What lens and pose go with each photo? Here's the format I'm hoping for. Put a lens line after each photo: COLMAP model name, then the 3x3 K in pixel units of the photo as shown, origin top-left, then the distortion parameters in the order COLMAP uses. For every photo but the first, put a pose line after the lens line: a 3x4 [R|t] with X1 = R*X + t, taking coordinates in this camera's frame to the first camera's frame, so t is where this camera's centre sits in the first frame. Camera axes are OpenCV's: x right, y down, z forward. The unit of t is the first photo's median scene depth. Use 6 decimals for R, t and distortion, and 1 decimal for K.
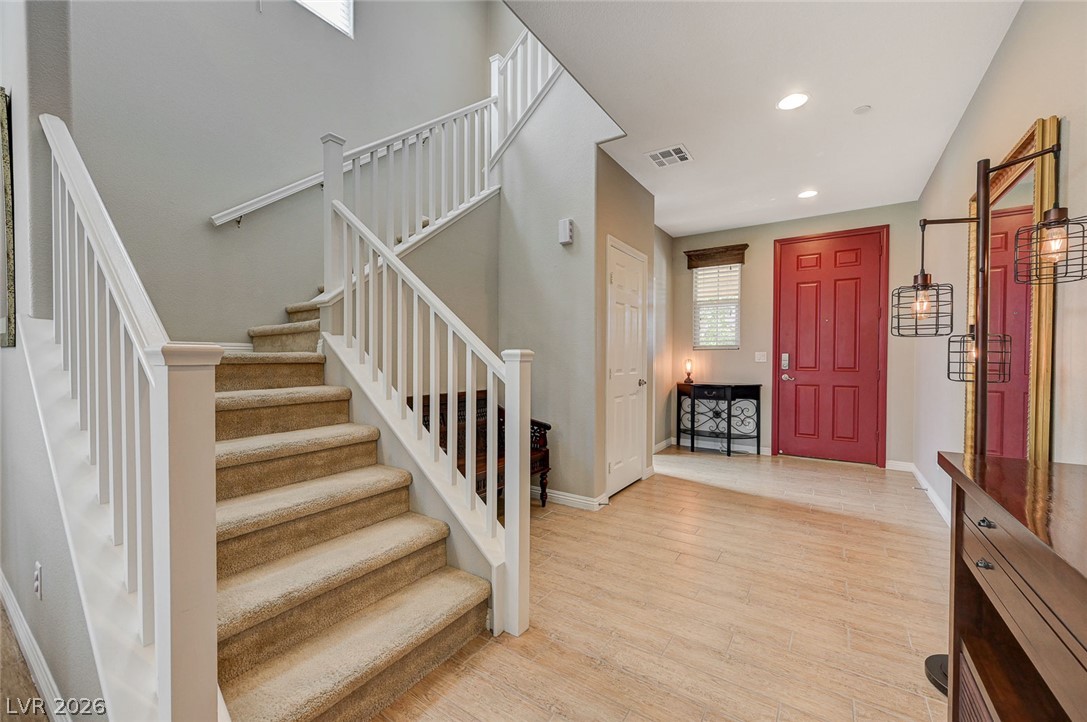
lens RADIAL K [[433.7, 0, 552.9], [0, 433.7, 366.1], [0, 0, 1]] dist [0.010870, -0.000259]
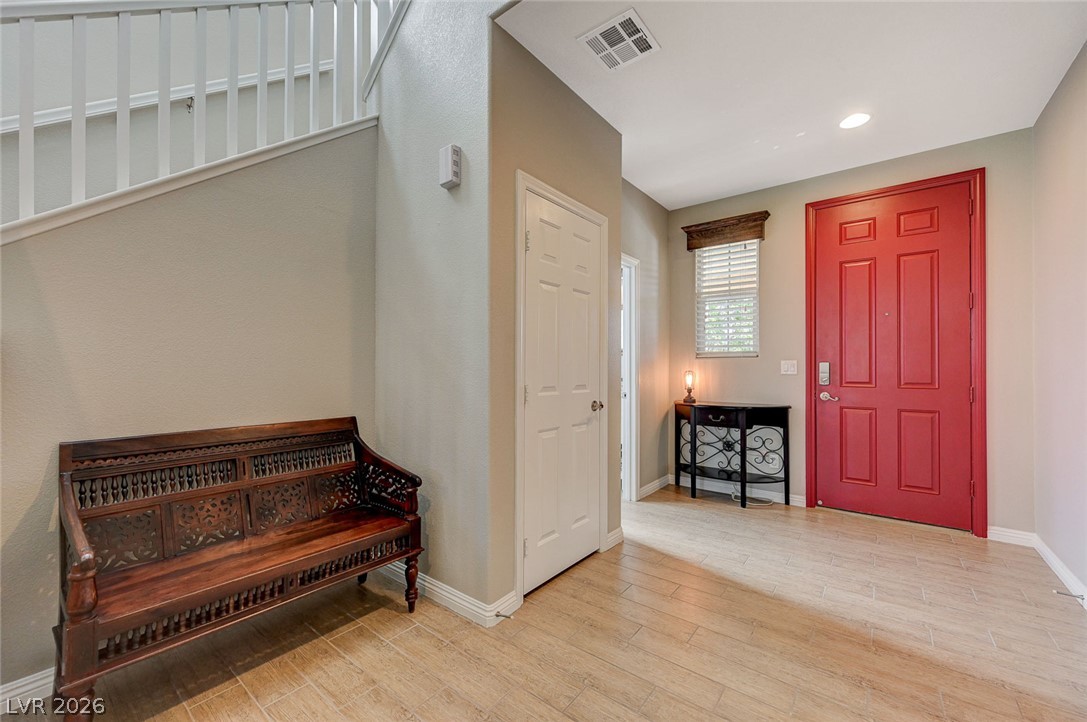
lens RADIAL K [[433.7, 0, 553.8], [0, 433.7, 365.9], [0, 0, 1]] dist [0.010870, -0.000259]
pose [[0.997141, -0.001269, -0.075549, 0.168115], [-0.000725, 0.999652, -0.026352, -0.004815], [0.075556, 0.026332, 0.996794, 0.294553]]
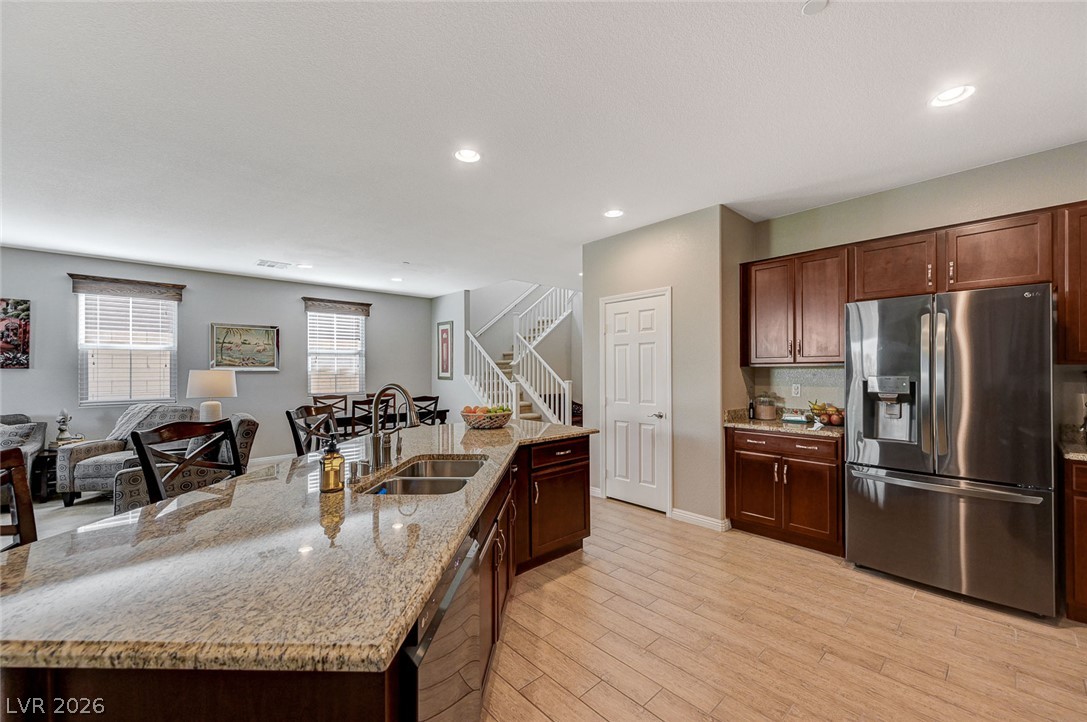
lens RADIAL K [[433.7, 0, 538.0], [0, 433.7, 369.8], [0, 0, 1]] dist [0.010870, -0.000259]
pose [[0.964313, -0.007265, -0.264665, 0.281988], [0.000685, 0.999689, -0.024946, -0.016663], [0.264763, 0.023874, 0.964018, -1.165876]]
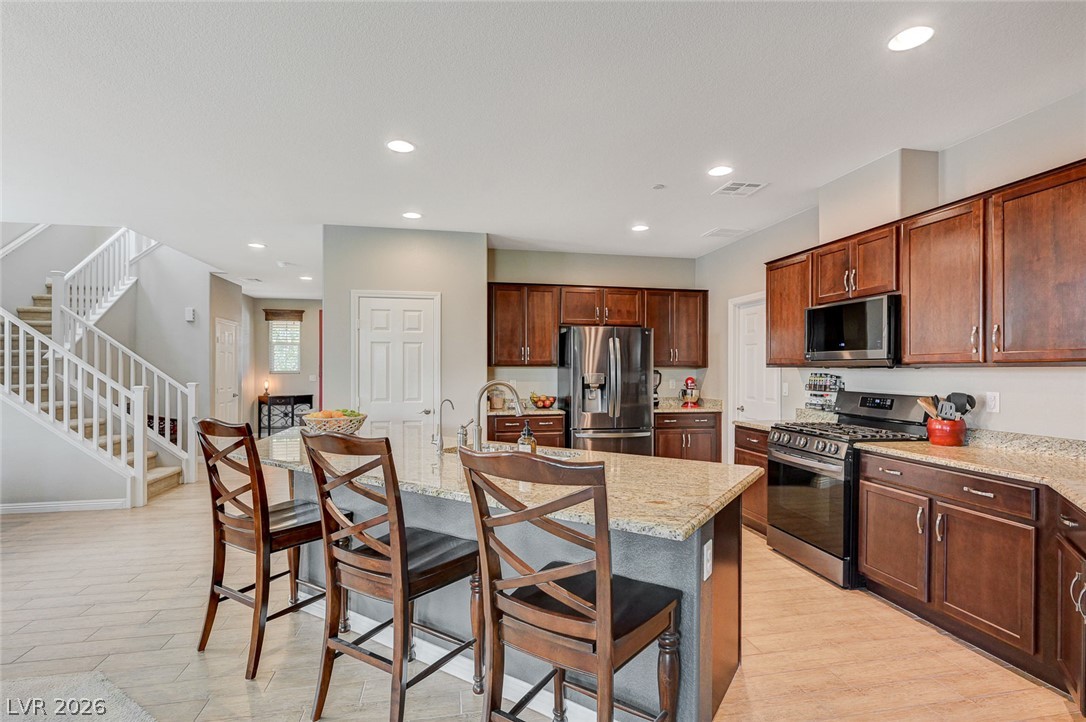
lens RADIAL K [[529.9, 0, 553.9], [0, 529.9, 366.9], [0, 0, 1]] dist [-0.002615, 0.000106]
pose [[0.711044, 0.000663, 0.703147, -0.337099], [0.015410, 0.999745, -0.016526, -0.019095], [-0.702979, 0.022586, 0.710852, -1.258619]]
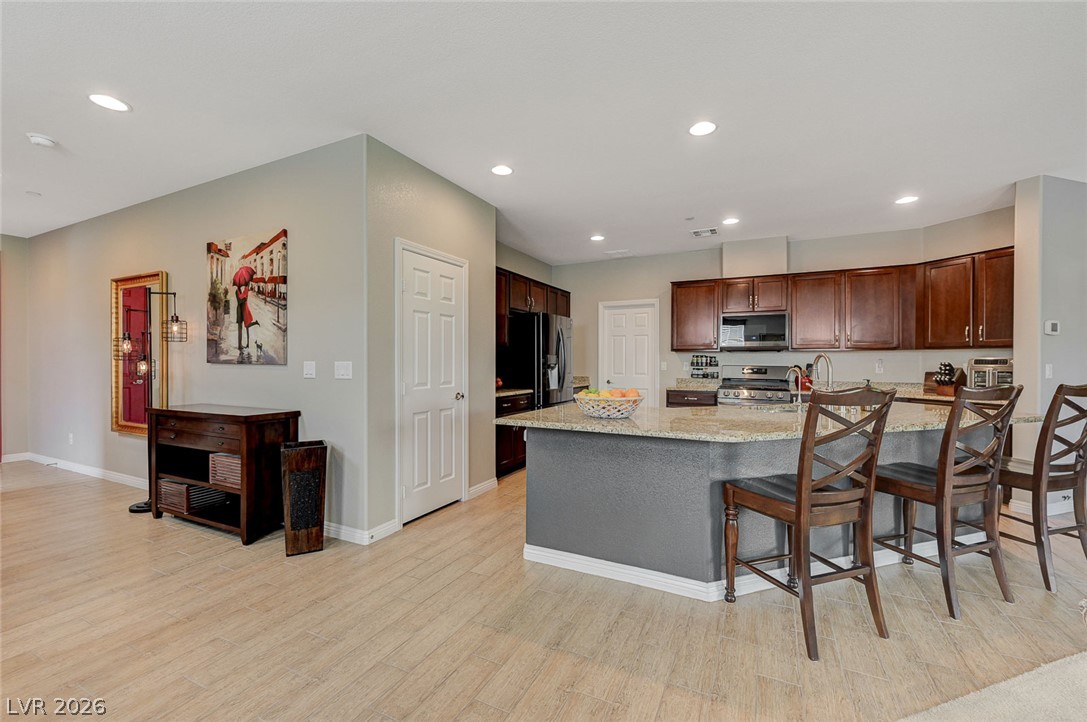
lens RADIAL K [[445.3, 0, 554.9], [0, 445.3, 367.7], [0, 0, 1]] dist [-0.007500, 0.001755]
pose [[-0.126729, -0.018471, 0.991765, -0.578164], [0.017433, 0.999631, 0.020845, -0.013683], [-0.991784, 0.019931, -0.126361, -0.303483]]
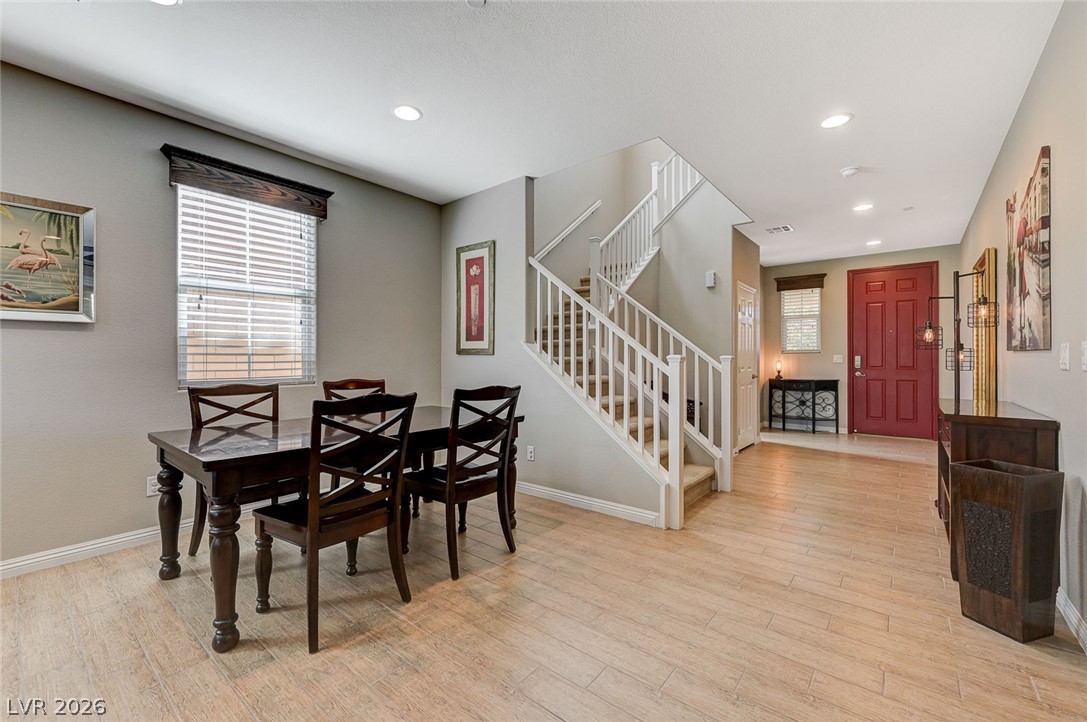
lens RADIAL K [[445.3, 0, 544.1], [0, 445.3, 359.3], [0, 0, 1]] dist [-0.007500, 0.001755]
pose [[0.993462, -0.002458, -0.114139, -0.288167], [0.000132, 0.999792, -0.020382, 0.008918], [0.114166, 0.020234, 0.993256, -0.497648]]
